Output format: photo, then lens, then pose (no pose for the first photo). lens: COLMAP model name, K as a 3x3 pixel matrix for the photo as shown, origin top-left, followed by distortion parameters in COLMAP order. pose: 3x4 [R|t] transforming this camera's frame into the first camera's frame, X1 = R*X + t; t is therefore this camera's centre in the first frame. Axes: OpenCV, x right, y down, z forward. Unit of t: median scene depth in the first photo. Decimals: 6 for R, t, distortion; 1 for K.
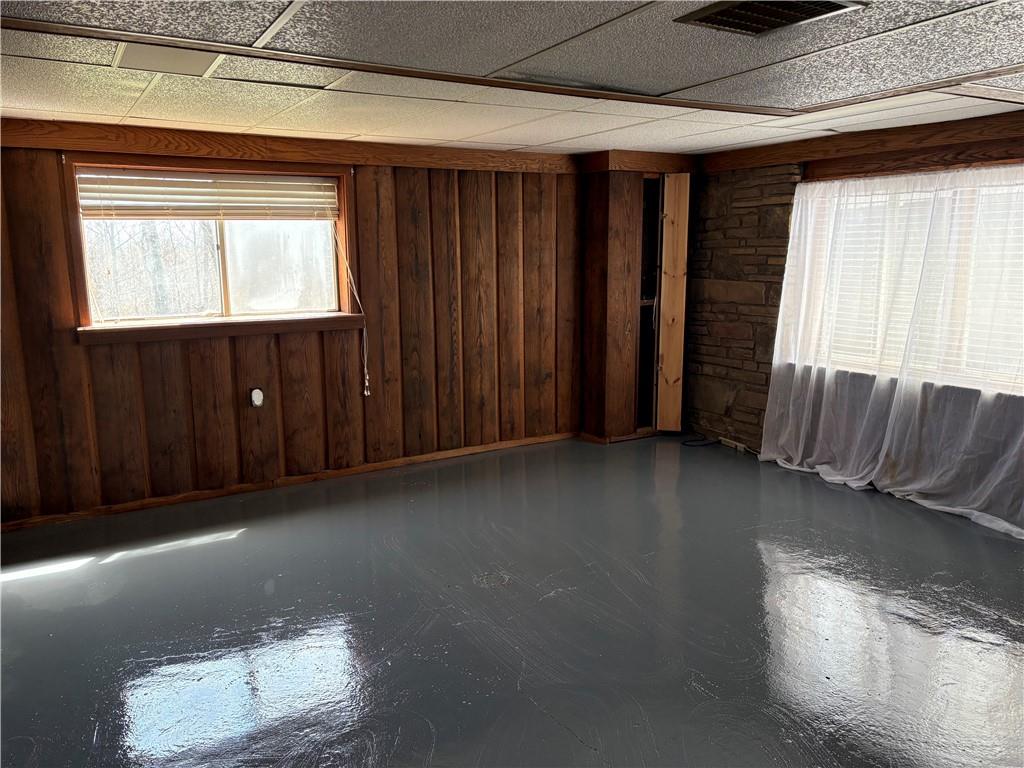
lens RADIAL K [[769.5, 0, 511.0], [0, 769.5, 378.3], [0, 0, 1]] dist [0.015380, 0.004738]
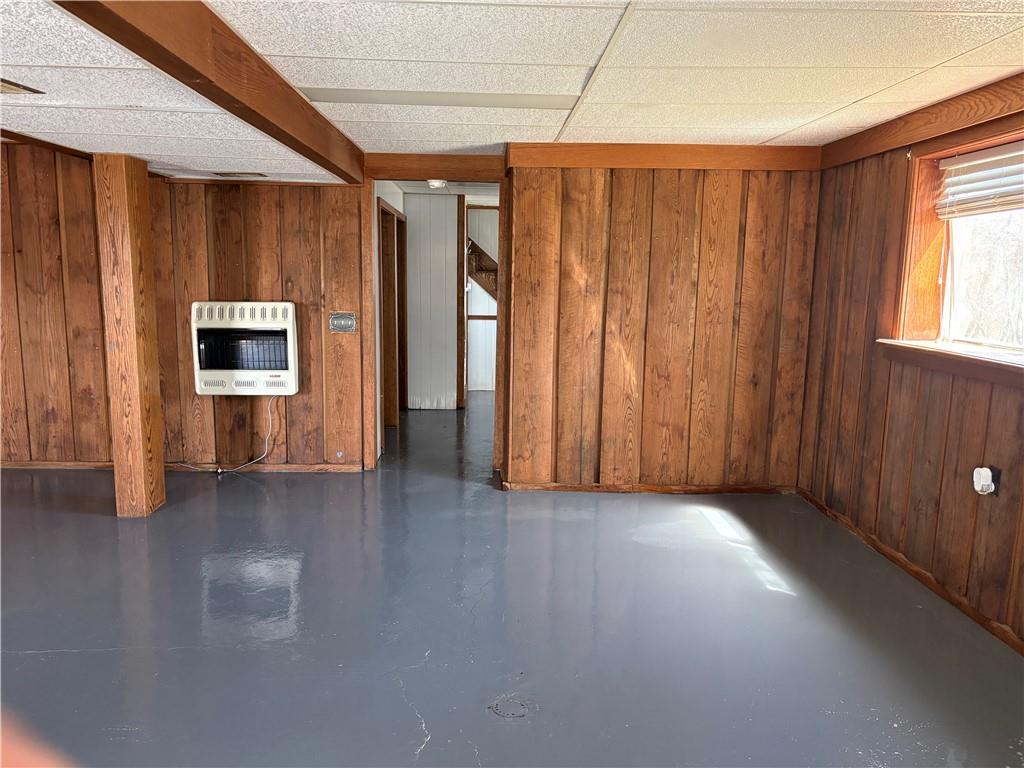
lens RADIAL K [[769.5, 0, 510.1], [0, 769.5, 394.4], [0, 0, 1]] dist [0.015380, 0.004738]
pose [[-0.474626, 0.133732, -0.869969, 0.460350], [-0.175197, 0.954259, 0.242271, -0.145051], [0.862575, 0.267404, -0.429487, 1.012004]]
